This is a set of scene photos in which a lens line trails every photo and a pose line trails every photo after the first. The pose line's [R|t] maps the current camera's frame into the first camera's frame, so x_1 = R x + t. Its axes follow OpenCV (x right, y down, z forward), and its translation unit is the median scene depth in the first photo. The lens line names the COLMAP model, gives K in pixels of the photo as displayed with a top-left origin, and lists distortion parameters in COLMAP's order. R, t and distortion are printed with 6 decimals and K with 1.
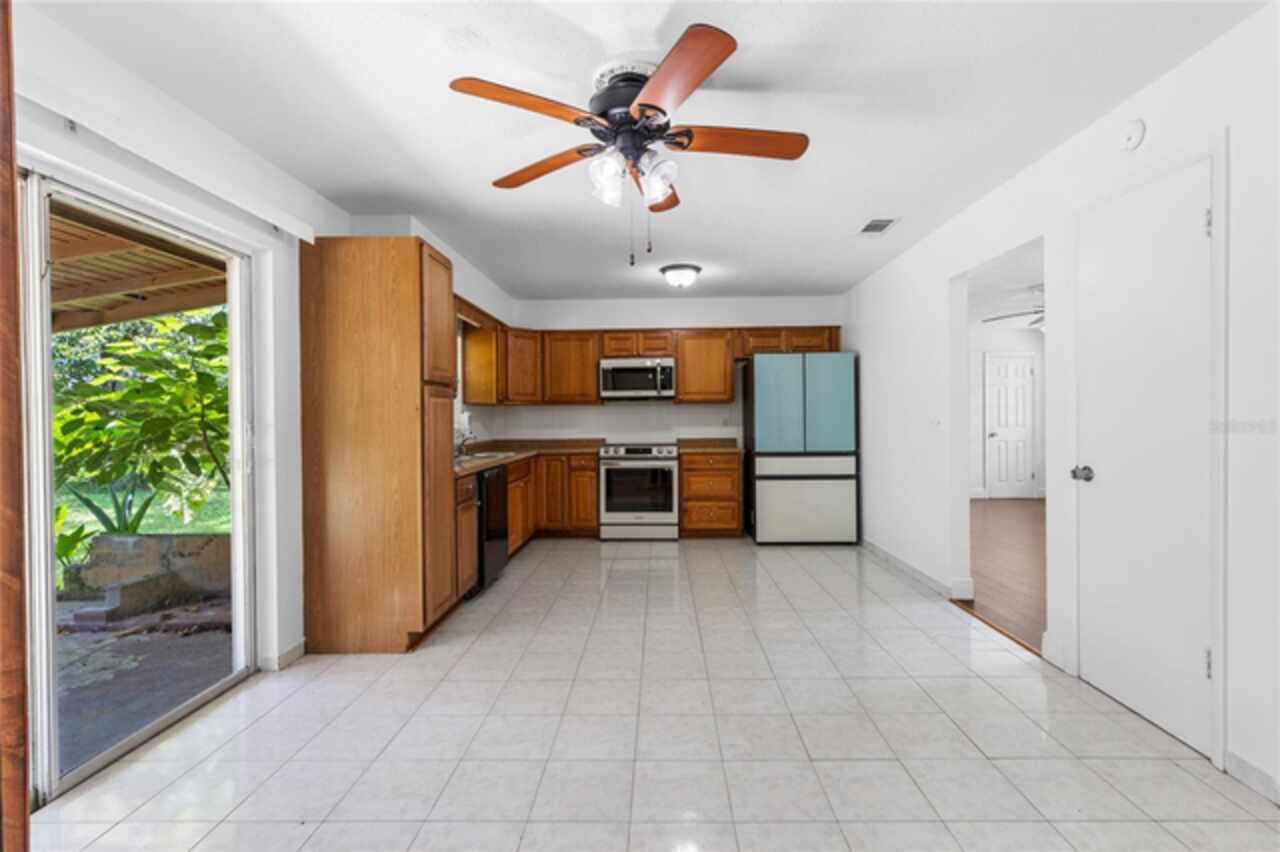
lens RADIAL K [[576.7, 0, 643.5], [0, 576.7, 425.9], [0, 0, 1]] dist [0.001521, 0.000118]
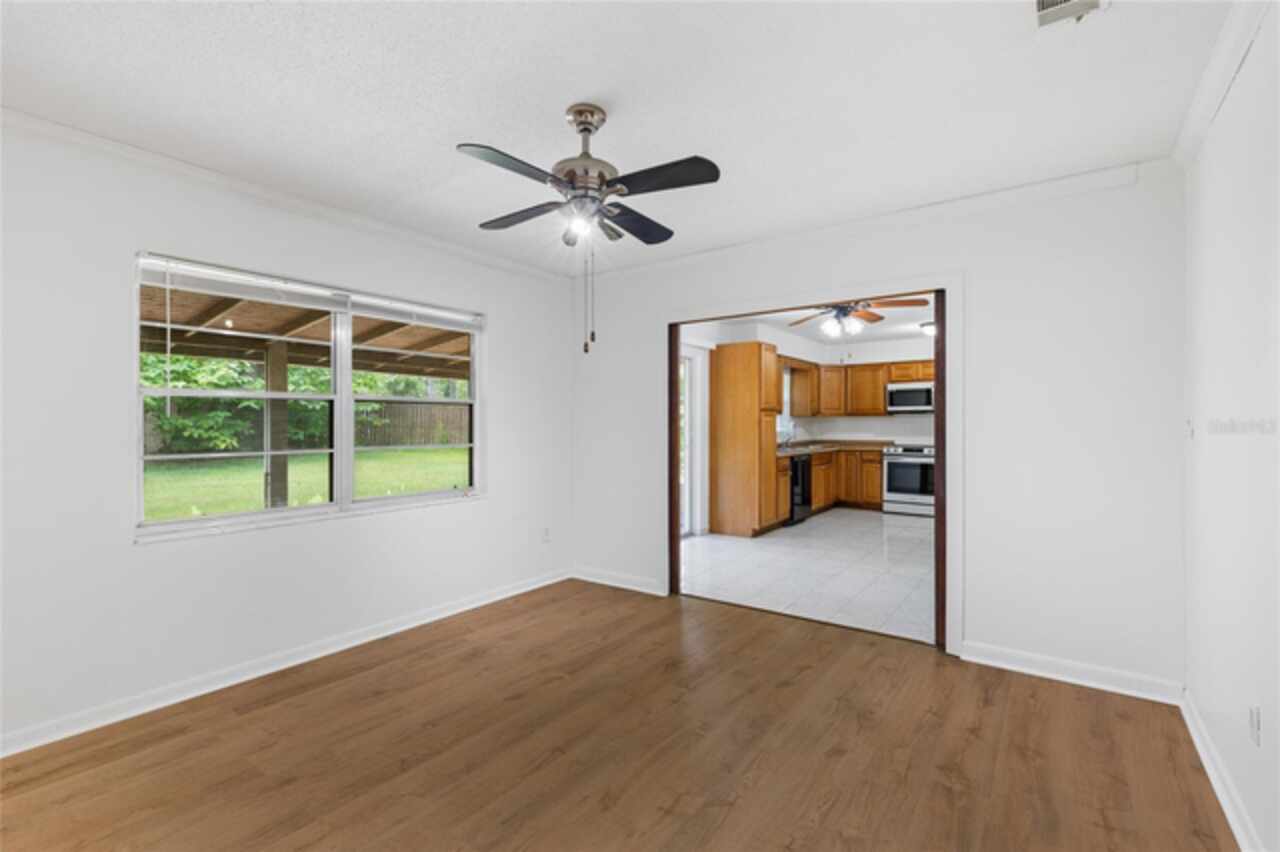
lens RADIAL K [[576.7, 0, 639.9], [0, 576.7, 419.4], [0, 0, 1]] dist [0.001521, 0.000118]
pose [[0.826339, 0.005827, -0.563143, 0.230090], [-0.013208, 0.999872, -0.009034, -0.009327], [0.563019, 0.014904, 0.826310, -0.517888]]
